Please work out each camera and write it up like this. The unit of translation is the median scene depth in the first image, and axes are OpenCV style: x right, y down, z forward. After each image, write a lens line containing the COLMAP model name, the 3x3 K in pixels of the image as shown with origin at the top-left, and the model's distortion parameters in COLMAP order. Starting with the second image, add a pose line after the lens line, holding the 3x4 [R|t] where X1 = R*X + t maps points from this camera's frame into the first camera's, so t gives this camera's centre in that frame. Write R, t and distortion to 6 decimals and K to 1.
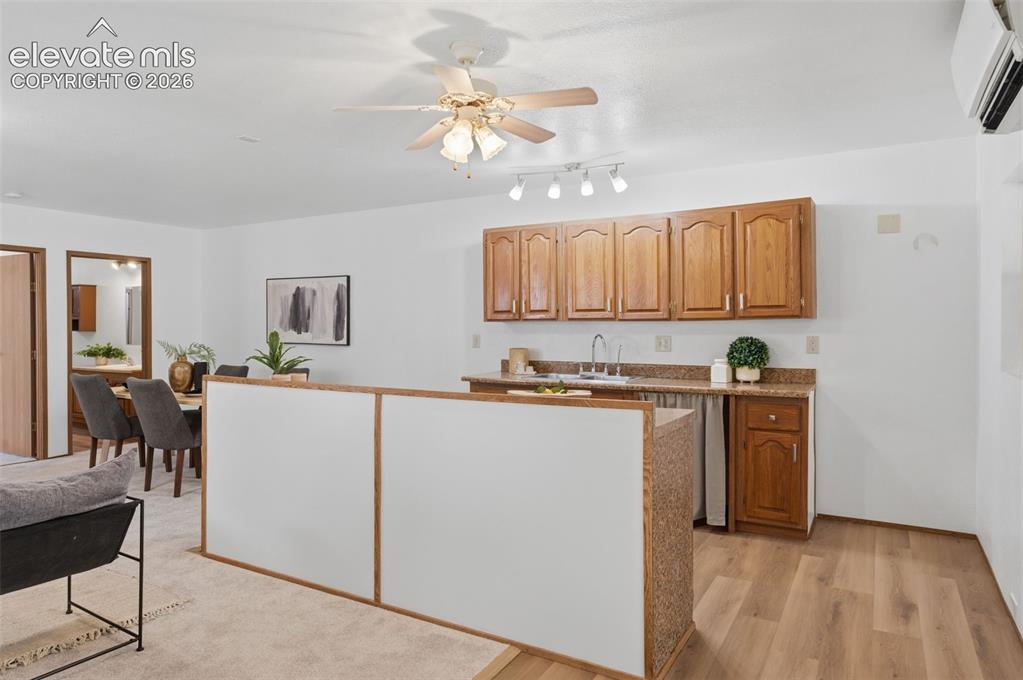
lens RADIAL K [[634.7, 0, 511.9], [0, 634.7, 328.7], [0, 0, 1]] dist [0.055212, 0.000135]
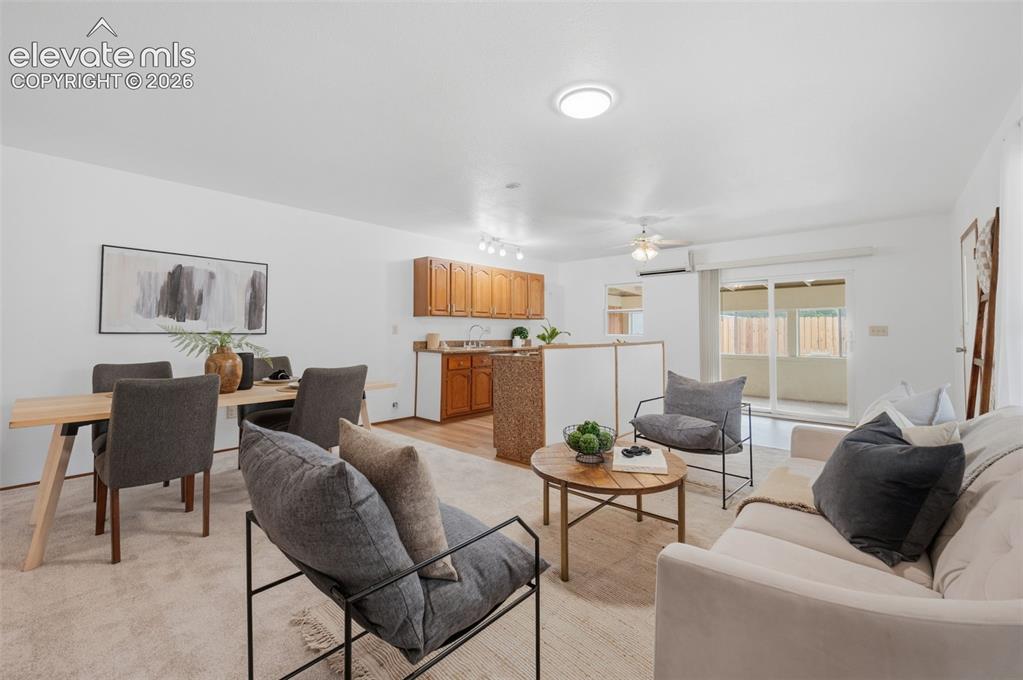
lens RADIAL K [[426.4, 0, 510.0], [0, 426.4, 321.2], [0, 0, 1]] dist [-0.000533, -0.000113]
pose [[0.201844, 0.029358, 0.978978, -0.871185], [0.003568, 0.999522, -0.030710, 0.029038], [-0.979411, 0.009691, 0.201643, 0.515241]]
